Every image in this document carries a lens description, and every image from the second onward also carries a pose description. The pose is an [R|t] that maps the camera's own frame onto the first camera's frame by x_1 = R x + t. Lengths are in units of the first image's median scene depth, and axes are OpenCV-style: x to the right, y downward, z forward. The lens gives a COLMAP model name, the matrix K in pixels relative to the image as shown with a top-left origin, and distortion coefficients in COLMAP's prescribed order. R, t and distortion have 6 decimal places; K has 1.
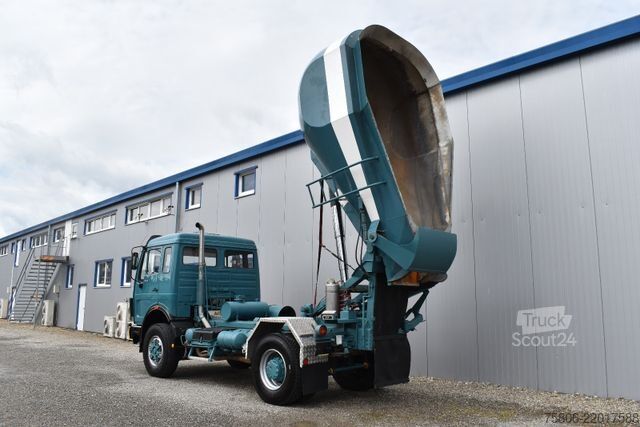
lens RADIAL K [[489.4, 0, 315.2], [0, 489.4, 214.8], [0, 0, 1]] dist [-0.068008, -0.000069]
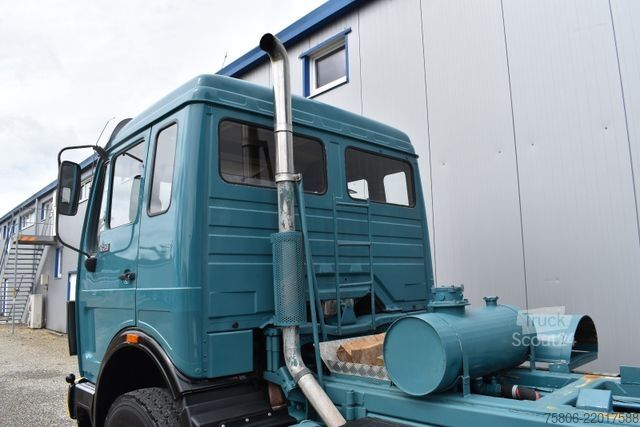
lens RADIAL K [[489.4, 0, 323.5], [0, 489.4, 212.9], [0, 0, 1]] dist [-0.068008, -0.000069]
pose [[0.999145, -0.031332, -0.026973, -0.198477], [0.032145, 0.999024, 0.030278, 0.109631], [0.025998, -0.031119, 0.999177, 0.697770]]
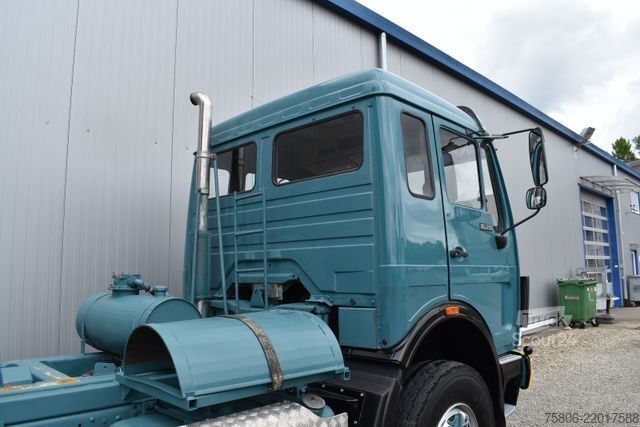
lens RADIAL K [[489.4, 0, 320.9], [0, 489.4, 216.5], [0, 0, 1]] dist [-0.068008, -0.000069]
pose [[0.004665, -0.108337, -0.994103, 0.142090], [0.179670, 0.978027, -0.105741, 0.171989], [0.983716, -0.178117, 0.024028, 1.046673]]
